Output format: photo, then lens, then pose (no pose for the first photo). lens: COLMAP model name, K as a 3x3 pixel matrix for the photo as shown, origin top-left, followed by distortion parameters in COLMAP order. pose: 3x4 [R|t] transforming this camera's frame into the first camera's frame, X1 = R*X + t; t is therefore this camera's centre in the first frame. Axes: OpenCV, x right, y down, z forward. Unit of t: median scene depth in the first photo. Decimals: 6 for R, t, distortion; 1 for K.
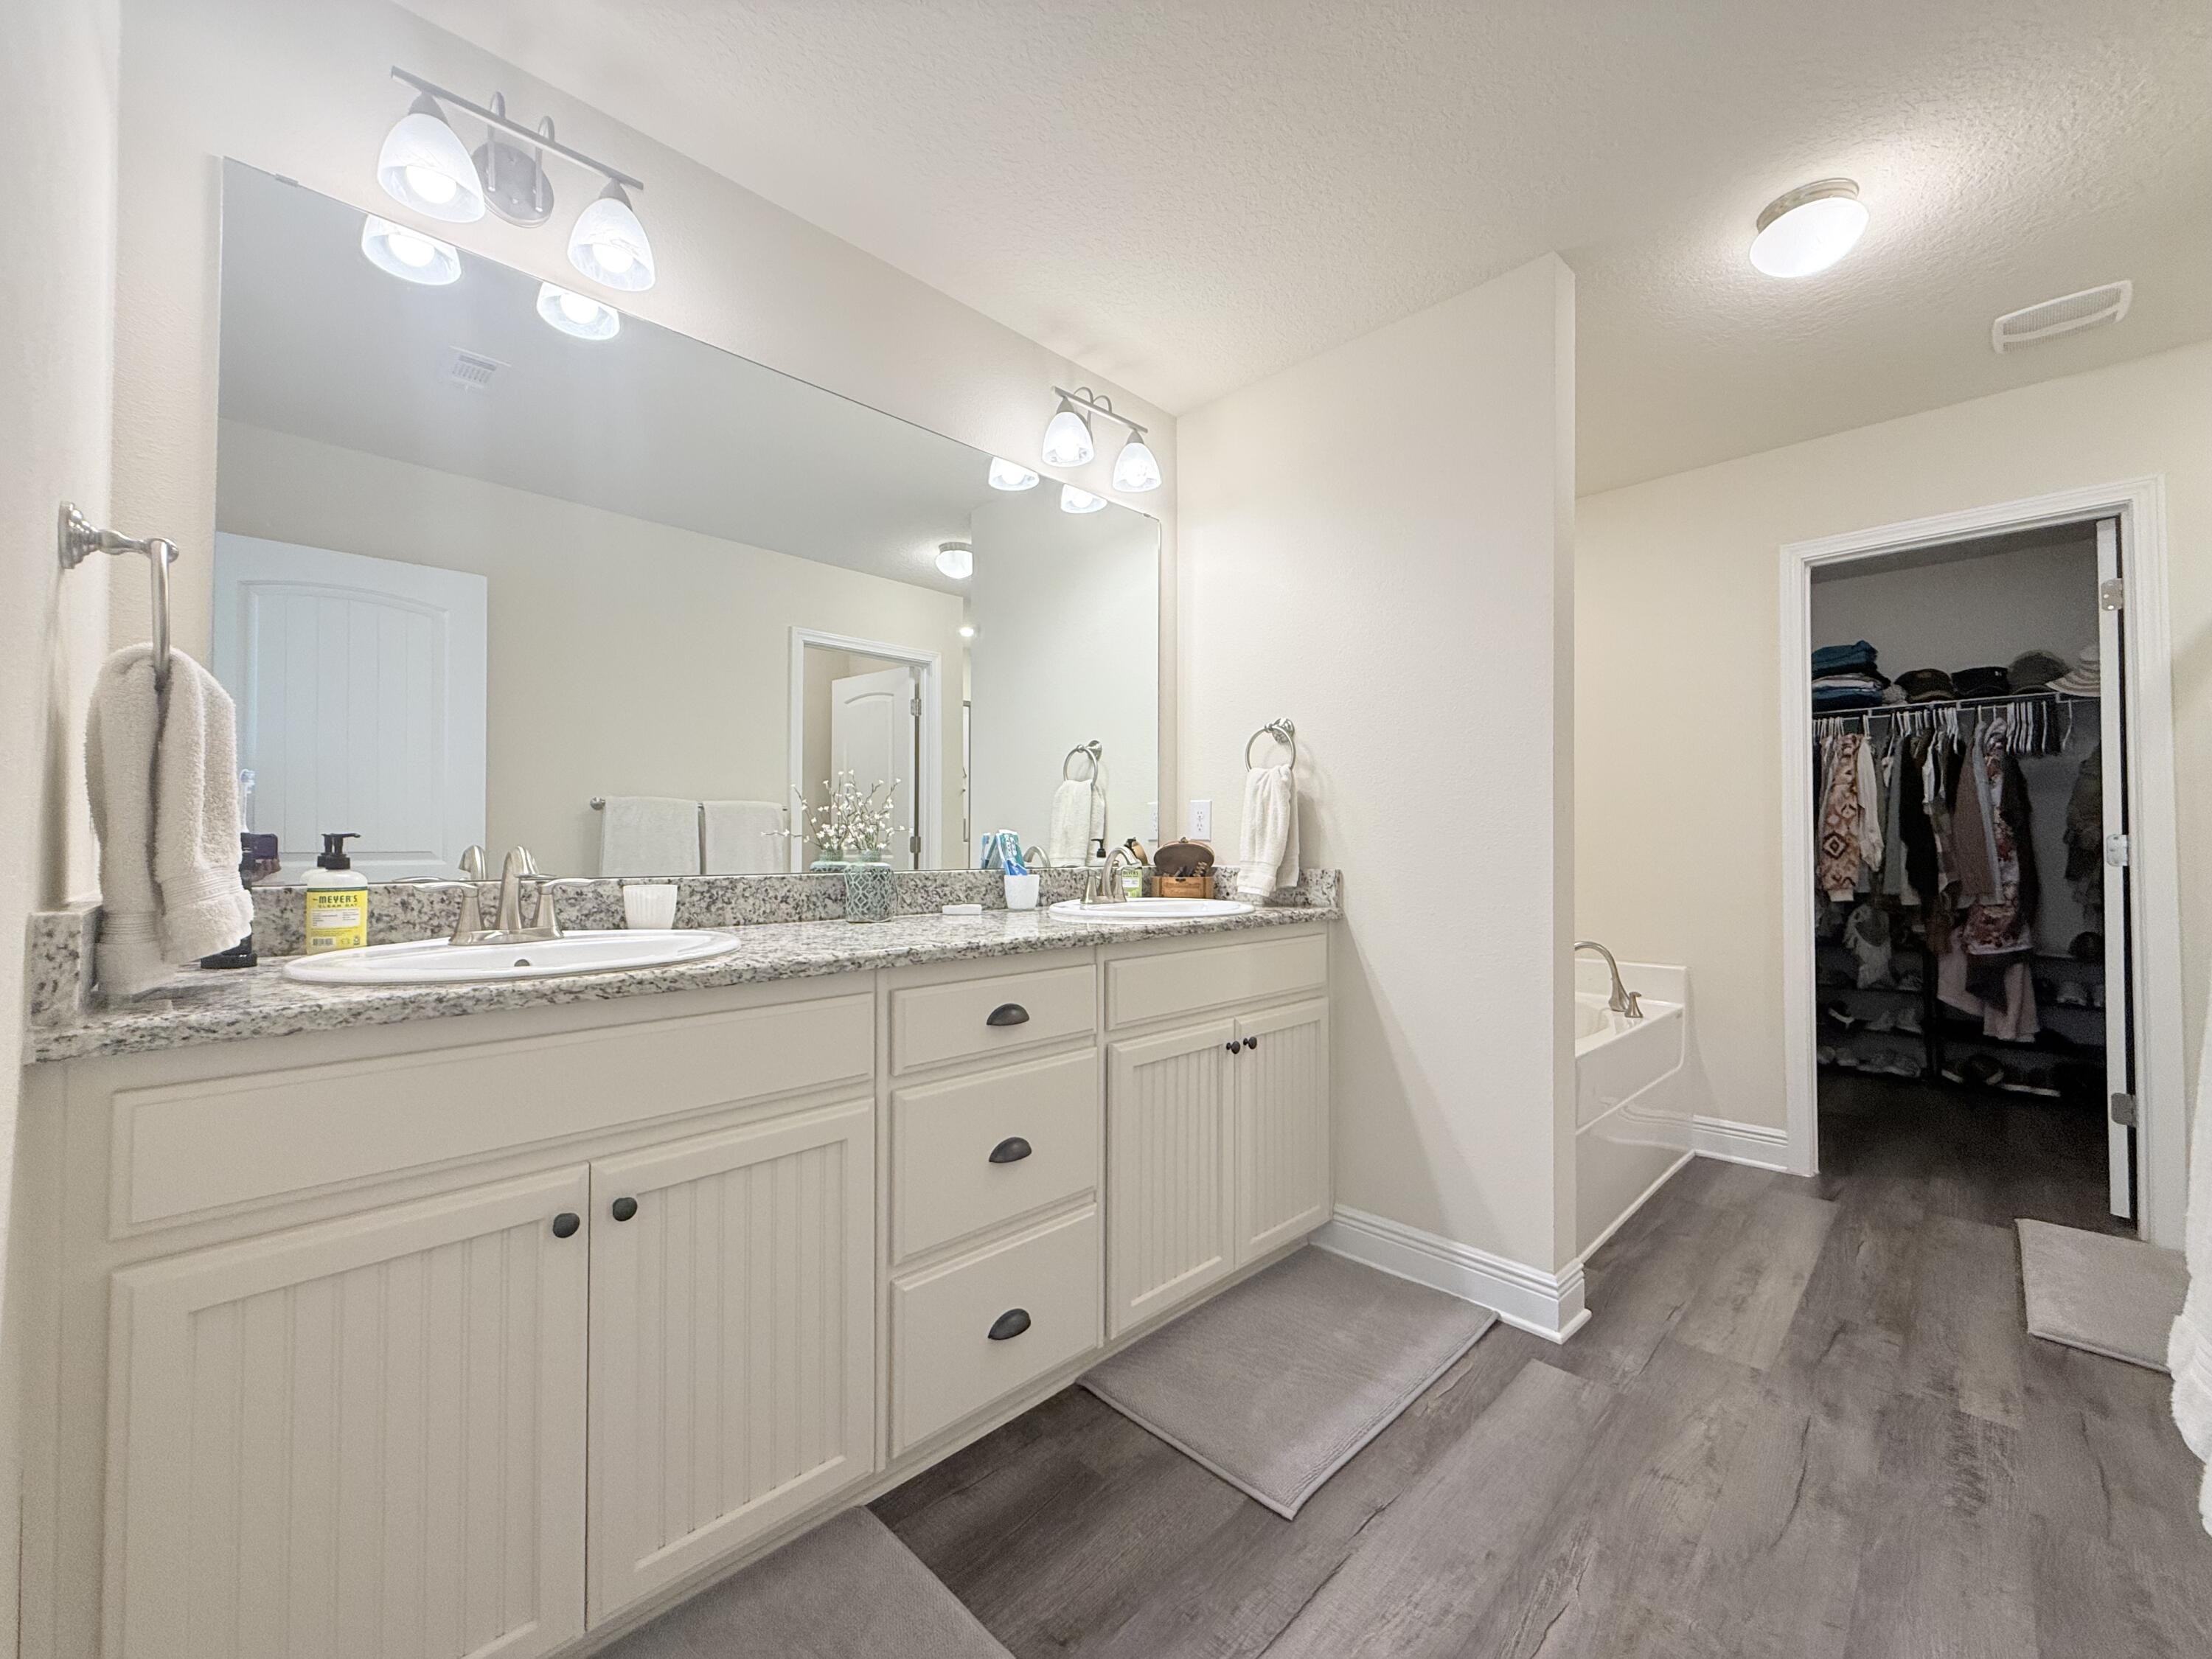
lens RADIAL K [[885.8, 0, 1097.3], [0, 885.8, 822.9], [0, 0, 1]] dist [0.000182, 0.000681]
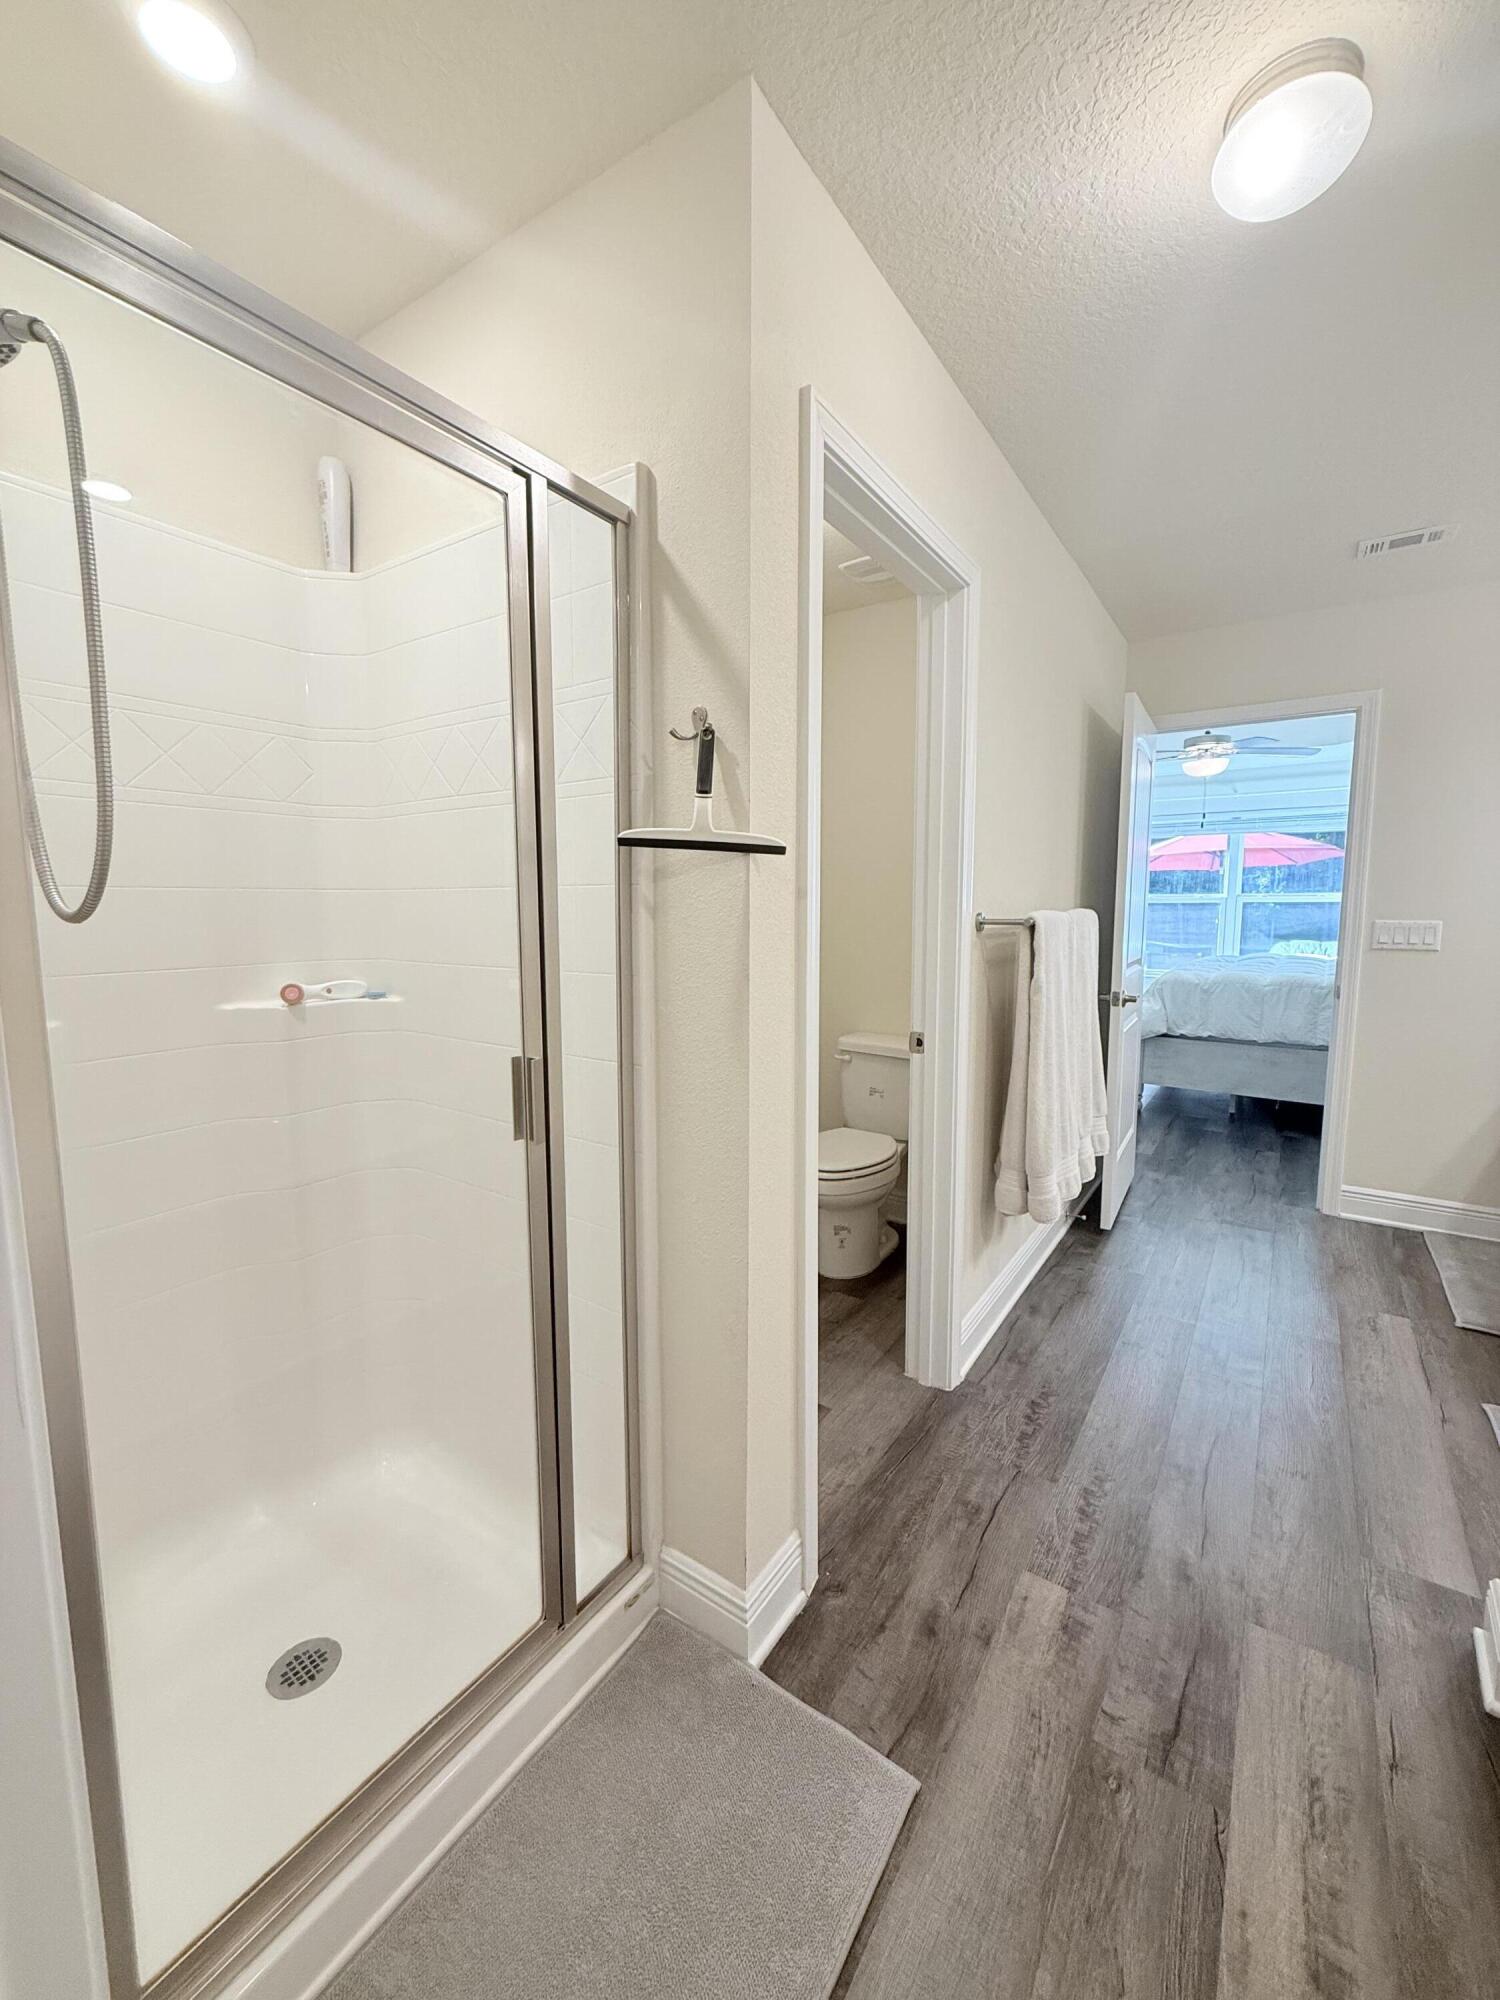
lens RADIAL K [[800.9, 0, 750.0], [0, 800.9, 1000.0], [0, 0, 1]] dist [0.000182, 0.000681]
pose [[-0.981637, 0.026838, -0.188861, 1.050956], [0.008682, 0.995313, 0.096314, -0.054476], [0.190561, 0.092906, -0.977269, 1.244265]]
